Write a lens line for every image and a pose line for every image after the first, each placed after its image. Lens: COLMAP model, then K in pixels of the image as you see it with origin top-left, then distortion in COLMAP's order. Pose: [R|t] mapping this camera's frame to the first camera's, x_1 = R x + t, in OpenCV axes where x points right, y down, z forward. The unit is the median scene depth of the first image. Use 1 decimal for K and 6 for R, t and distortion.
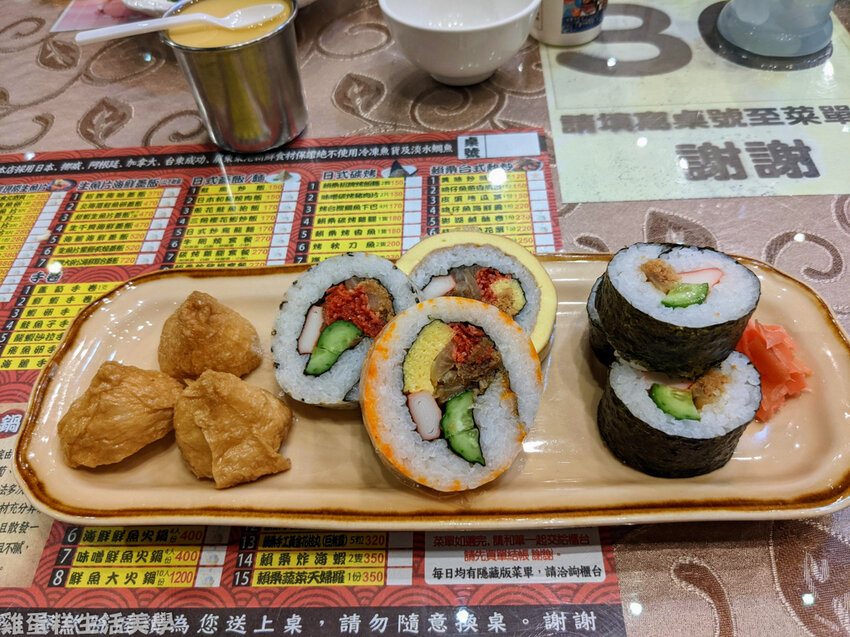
lens RADIAL K [[678.8, 0, 427.7], [0, 678.8, 338.7], [0, 0, 1]] dist [0.005950, -0.065849]
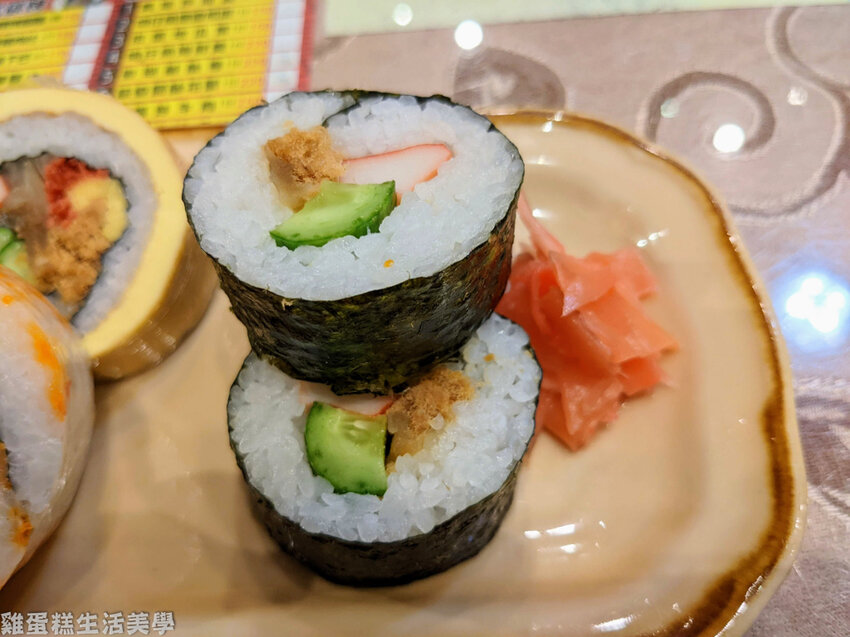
lens RADIAL K [[678.8, 0, 427.7], [0, 678.8, 338.7], [0, 0, 1]] dist [0.005950, -0.065849]
pose [[0.999116, -0.040774, 0.010195, 0.376608], [0.038367, 0.983851, 0.174828, -0.051786], [-0.017159, -0.174282, 0.984546, 0.501395]]
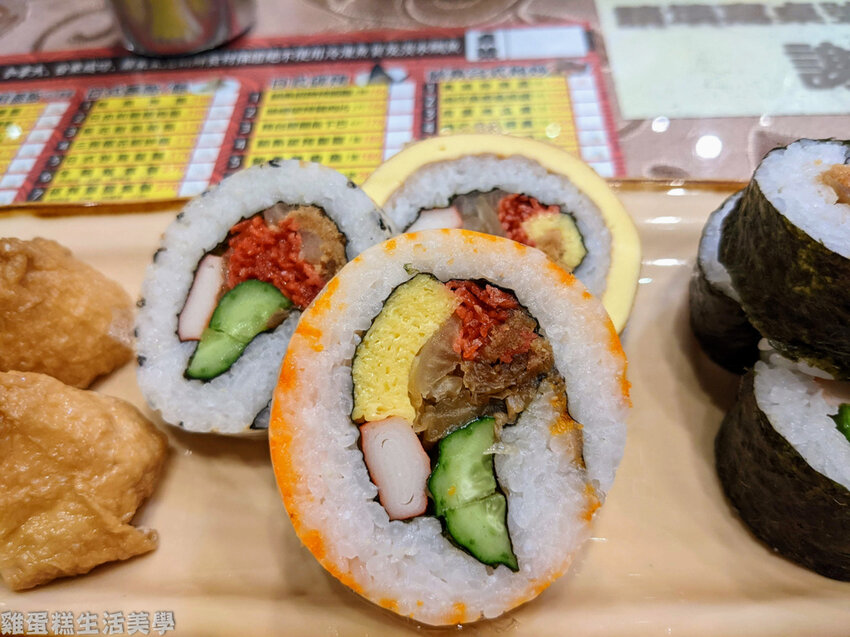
lens RADIAL K [[689.0, 0, 424.3], [0, 689.0, 344.3], [0, 0, 1]] dist [-0.034373, -0.004574]
pose [[0.999869, 0.009443, -0.013140, 0.019219], [-0.009123, 0.999666, 0.024195, 0.010323], [0.013365, -0.024072, 0.999621, 0.443356]]
